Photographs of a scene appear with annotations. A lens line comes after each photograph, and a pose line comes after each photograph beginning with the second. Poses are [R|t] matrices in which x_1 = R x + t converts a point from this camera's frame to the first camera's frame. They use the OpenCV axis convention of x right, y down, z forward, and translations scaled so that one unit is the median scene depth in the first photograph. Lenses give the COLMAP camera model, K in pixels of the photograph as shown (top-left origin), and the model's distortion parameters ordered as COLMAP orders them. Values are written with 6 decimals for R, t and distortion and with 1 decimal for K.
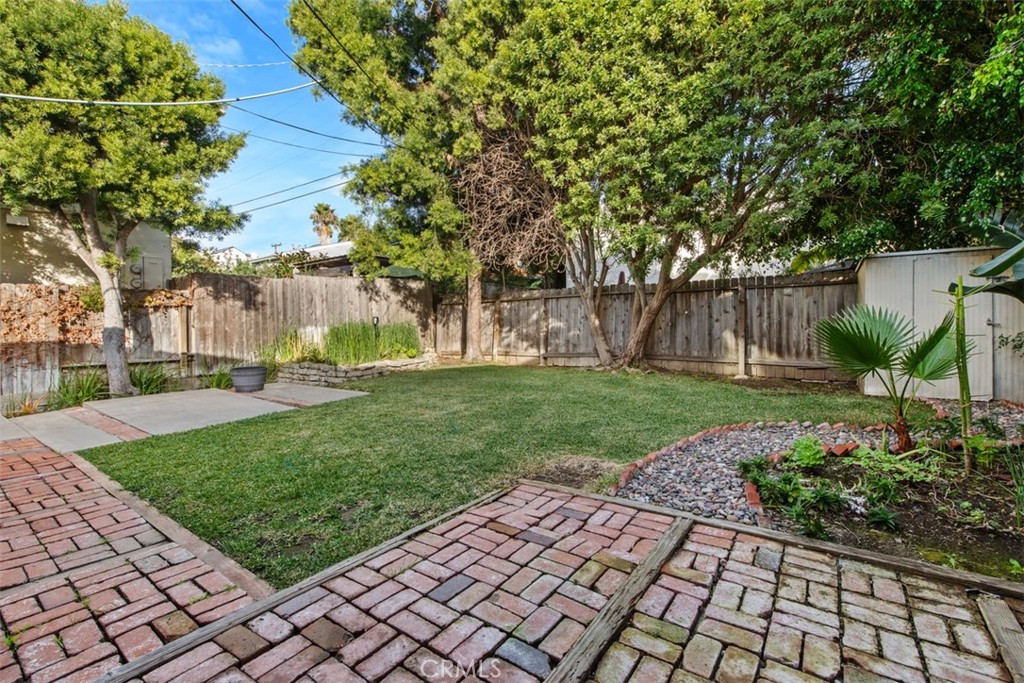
lens RADIAL K [[445.2, 0, 510.7], [0, 445.2, 334.4], [0, 0, 1]] dist [0.000246, -0.000412]
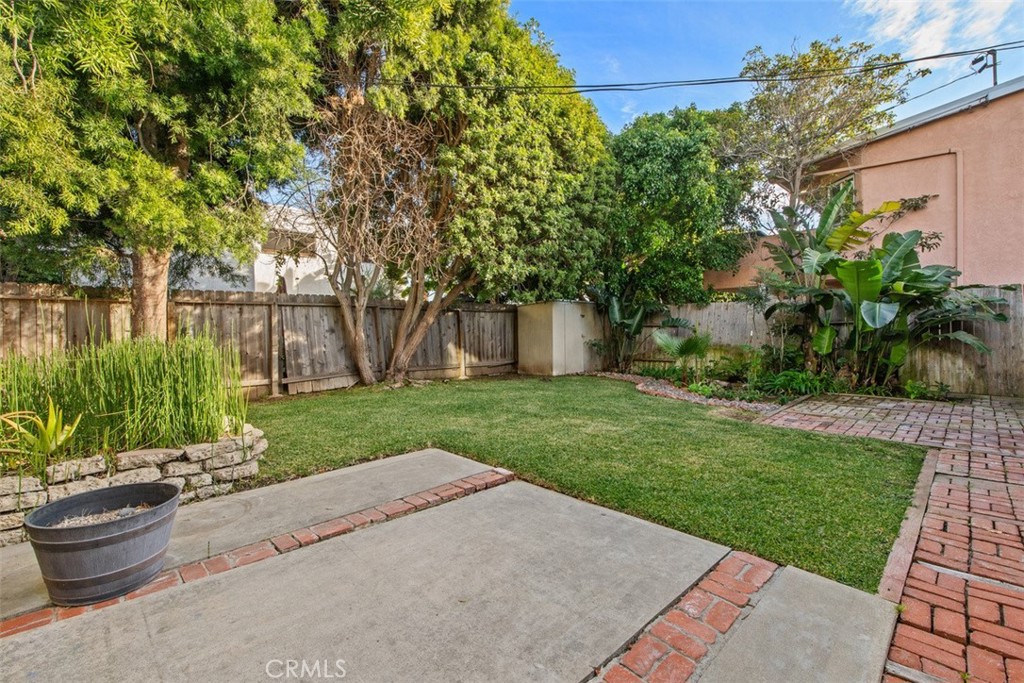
lens RADIAL K [[445.2, 0, 511.4], [0, 445.2, 337.2], [0, 0, 1]] dist [0.000246, -0.000412]
pose [[0.160441, -0.004338, 0.987036, -0.606843], [0.031532, 0.999502, -0.000733, -0.014746], [-0.986542, 0.031241, 0.160498, 0.516149]]
